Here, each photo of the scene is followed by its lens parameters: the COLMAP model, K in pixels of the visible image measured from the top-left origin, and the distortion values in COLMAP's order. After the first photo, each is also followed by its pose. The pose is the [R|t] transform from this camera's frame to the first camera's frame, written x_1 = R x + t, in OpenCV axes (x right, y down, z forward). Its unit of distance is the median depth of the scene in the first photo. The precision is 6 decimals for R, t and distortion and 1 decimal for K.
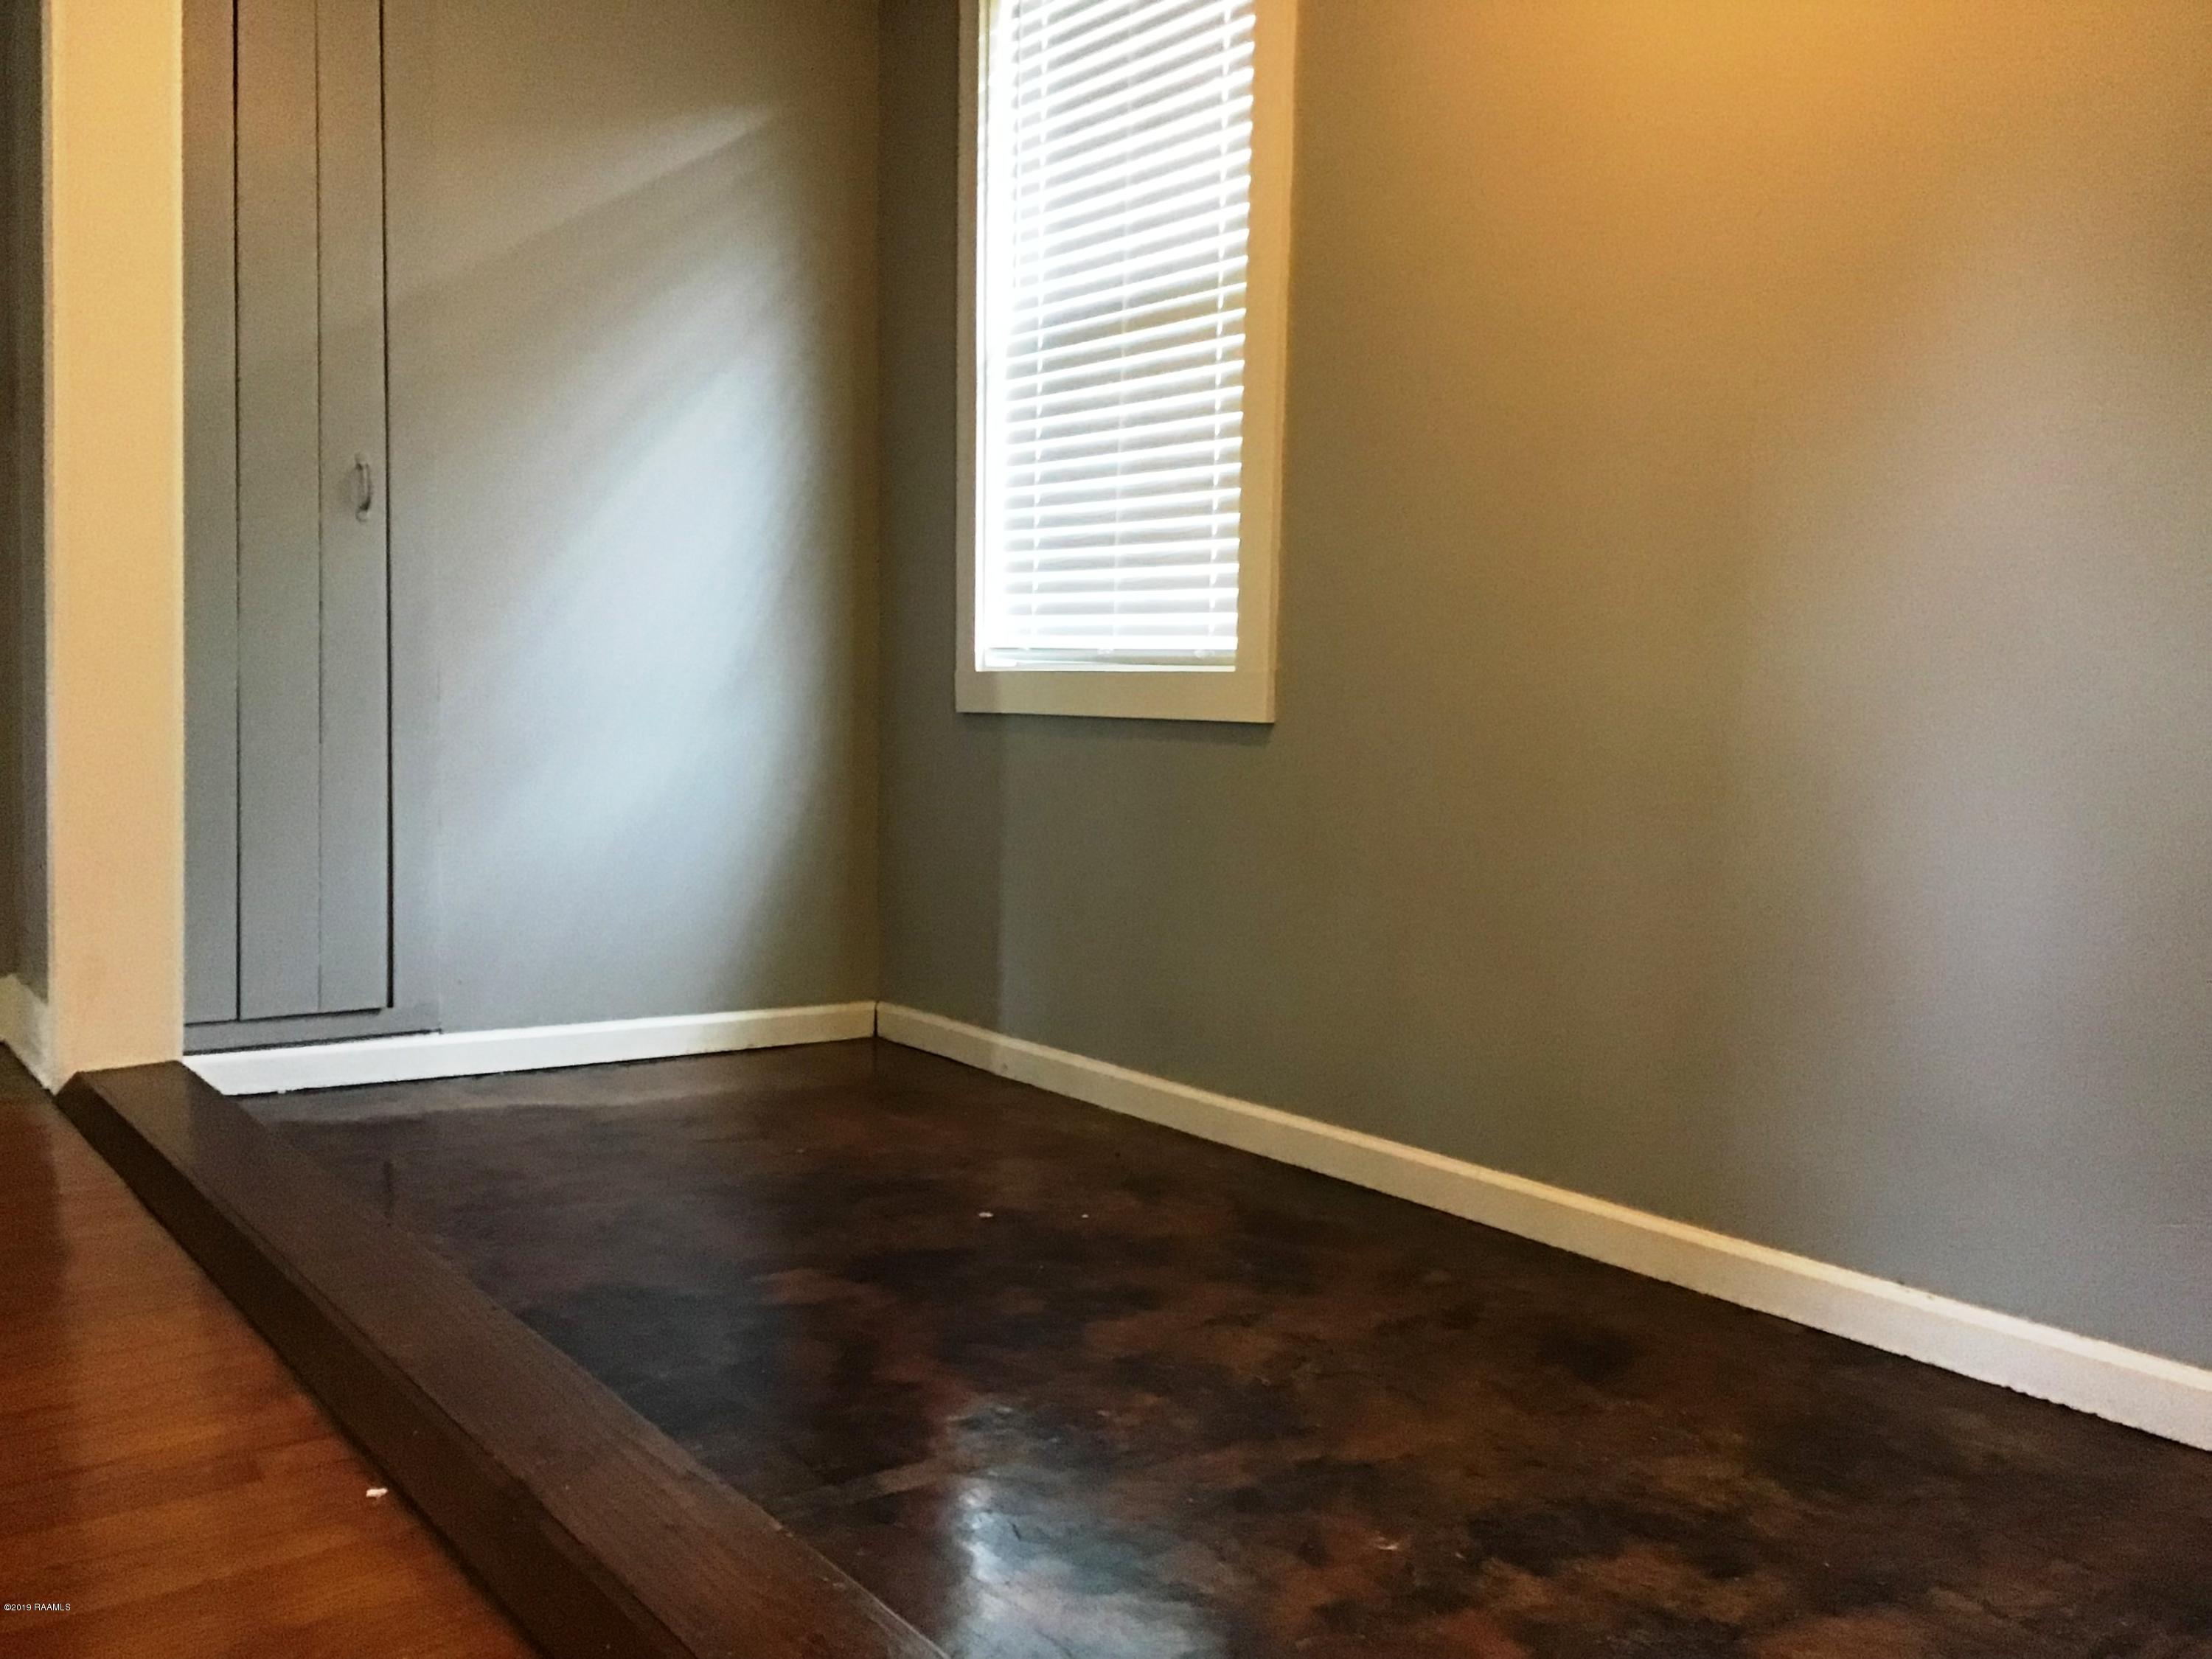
lens RADIAL K [[1962.1, 0, 1090.0], [0, 1962.1, 789.8], [0, 0, 1]] dist [0.125241, -0.162717]
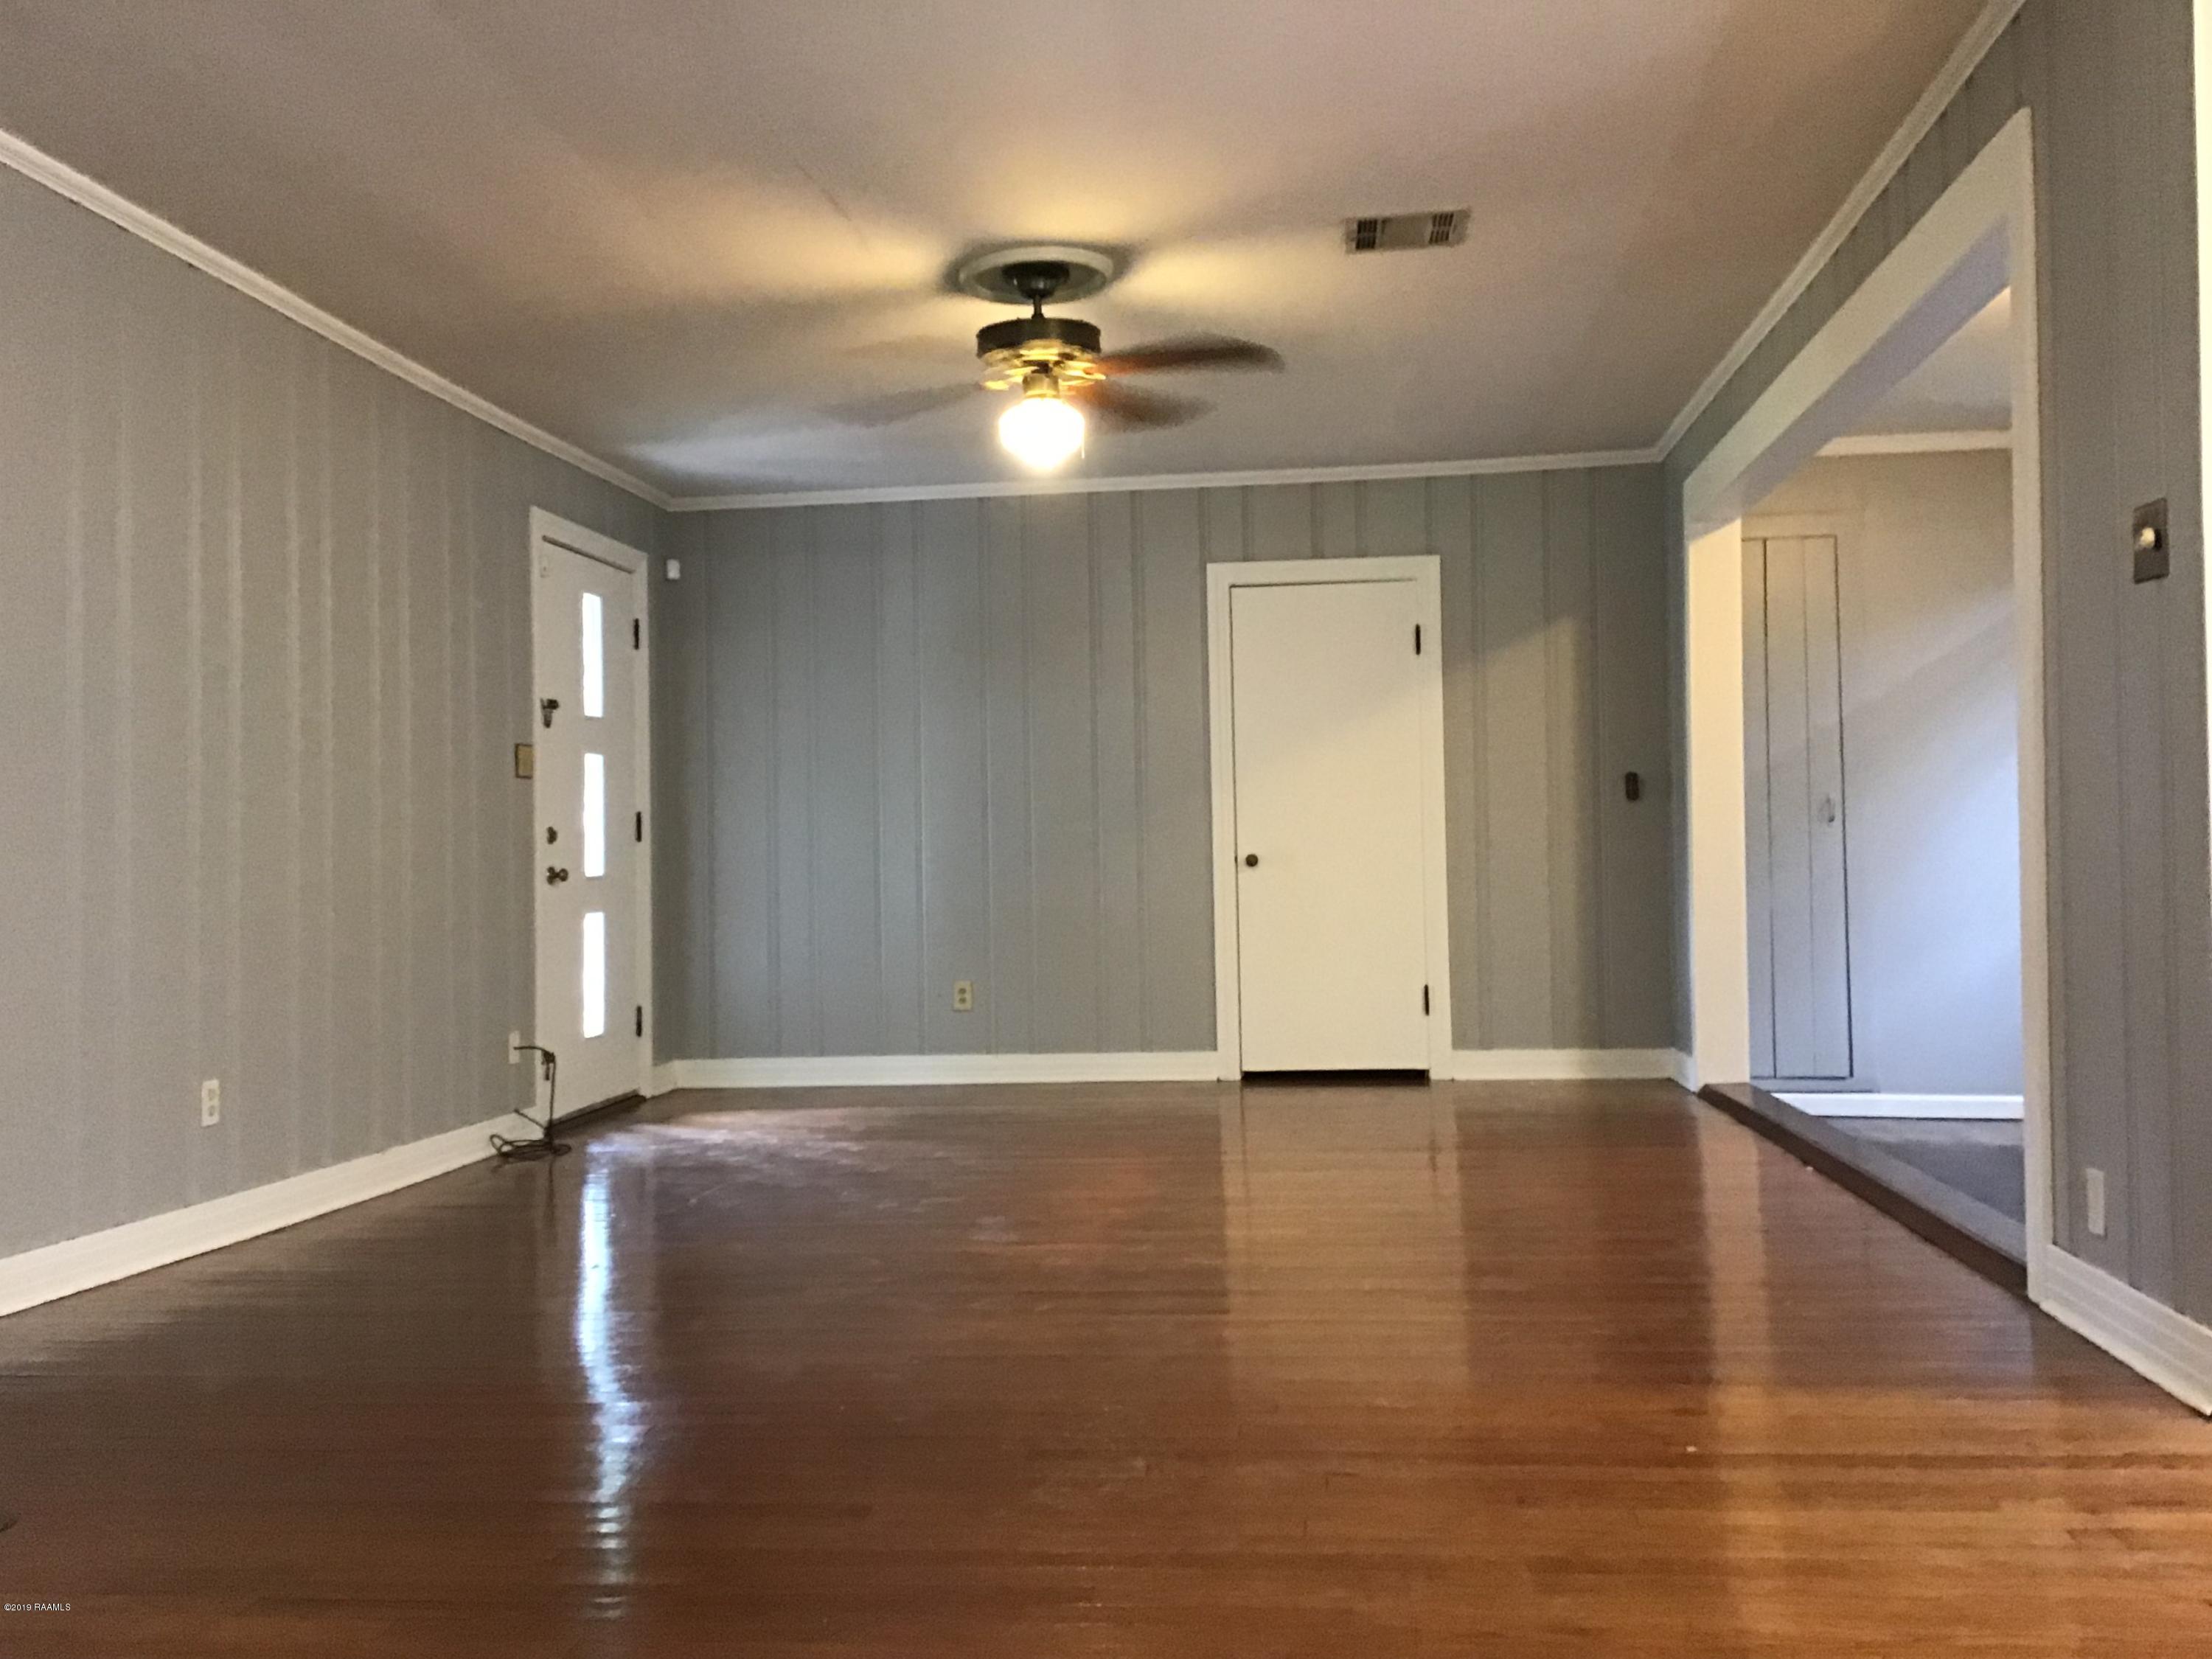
lens RADIAL K [[1962.1, 0, 1090.0], [0, 1962.1, 789.8], [0, 0, 1]] dist [0.125241, -0.162717]
pose [[0.737686, -0.044191, -0.673697, 0.430133], [-0.011746, 0.996865, -0.078250, -0.008311], [0.675042, 0.065637, 0.734853, -0.962512]]
